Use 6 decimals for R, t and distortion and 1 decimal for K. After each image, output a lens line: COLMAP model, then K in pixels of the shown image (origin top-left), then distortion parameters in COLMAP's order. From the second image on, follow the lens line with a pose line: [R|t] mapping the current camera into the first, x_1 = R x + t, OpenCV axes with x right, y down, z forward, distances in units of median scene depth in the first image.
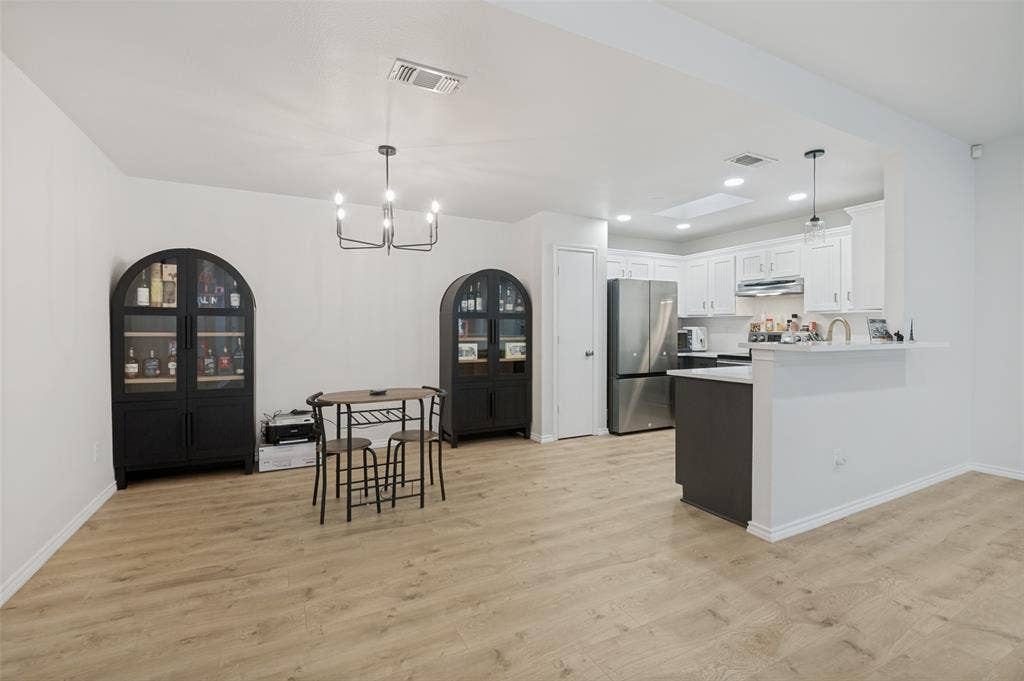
lens RADIAL K [[452.9, 0, 505.8], [0, 452.9, 341.0], [0, 0, 1]] dist [-0.007943, -0.004019]
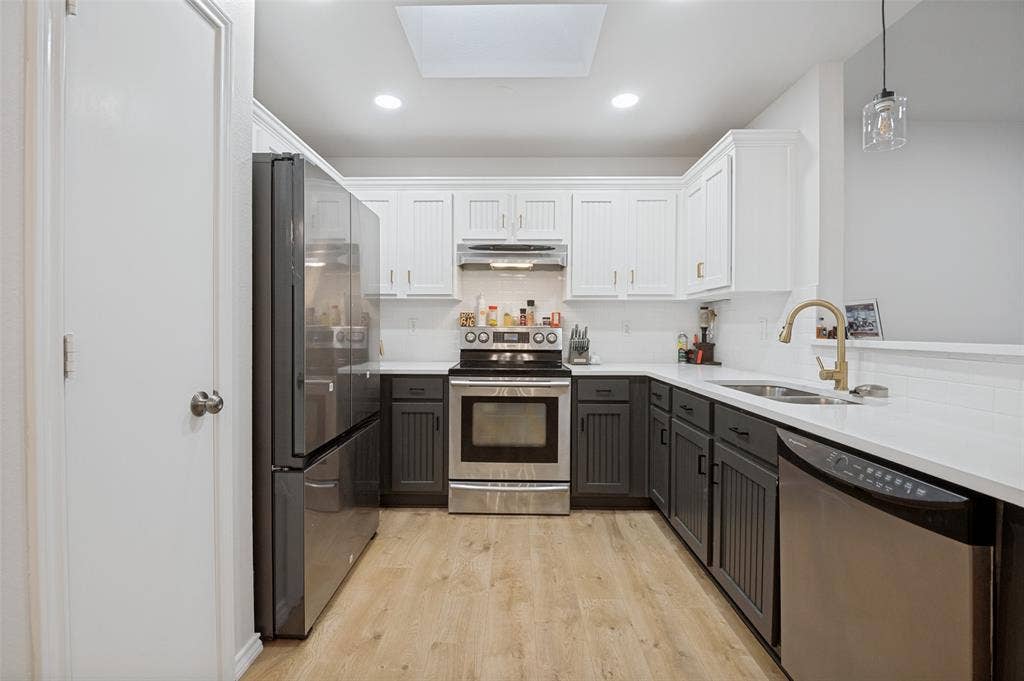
lens RADIAL K [[452.9, 0, 511.6], [0, 452.9, 336.4], [0, 0, 1]] dist [-0.007943, -0.004019]
pose [[0.464288, -0.012136, 0.885601, 0.040088], [0.015503, 0.999864, 0.005574, -0.011828], [-0.885549, 0.011142, 0.464413, 0.833005]]
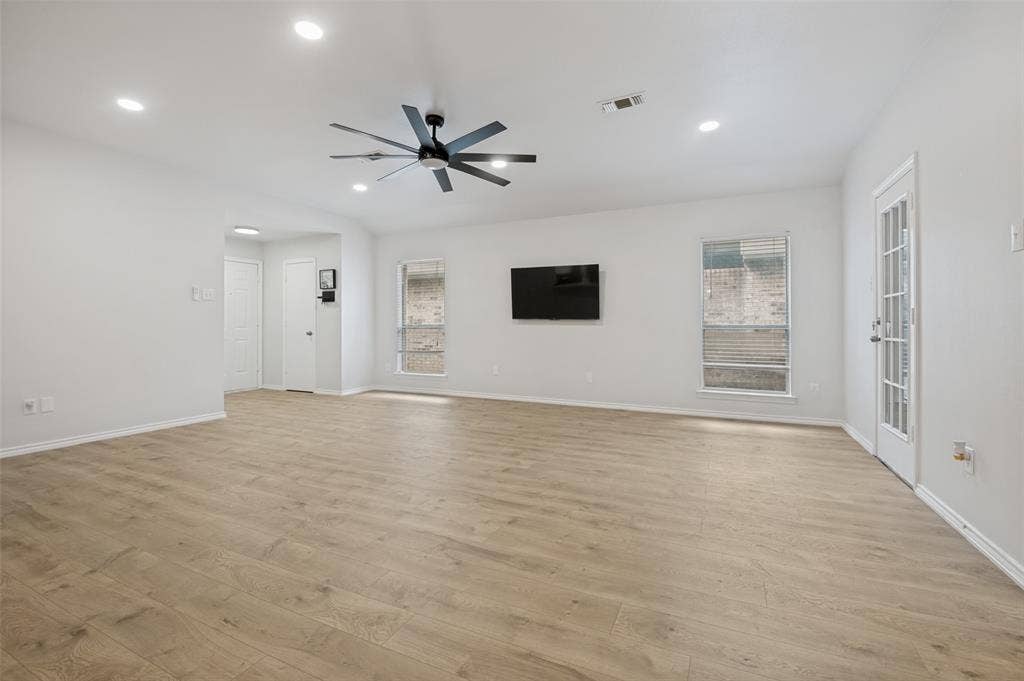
lens RADIAL K [[452.9, 0, 506.8], [0, 452.9, 324.3], [0, 0, 1]] dist [-0.007943, -0.004019]
pose [[-0.603270, 0.006175, 0.797513, -0.189271], [0.019649, 0.999782, 0.007121, 0.024606], [-0.797295, 0.019966, -0.603260, 0.364410]]
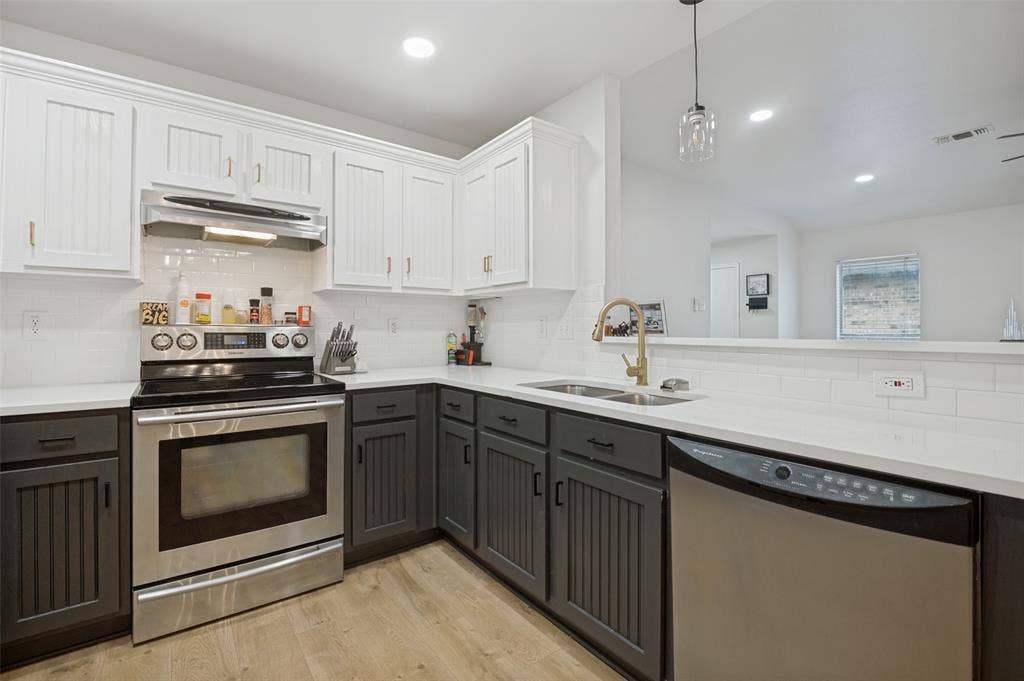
lens RADIAL K [[452.9, 0, 509.4], [0, 452.9, 326.9], [0, 0, 1]] dist [-0.007943, -0.004019]
pose [[-0.171811, 0.005648, 0.985114, 0.149401], [0.022534, 0.999744, -0.001802, -0.013799], [-0.984872, 0.021889, -0.171894, 0.967775]]
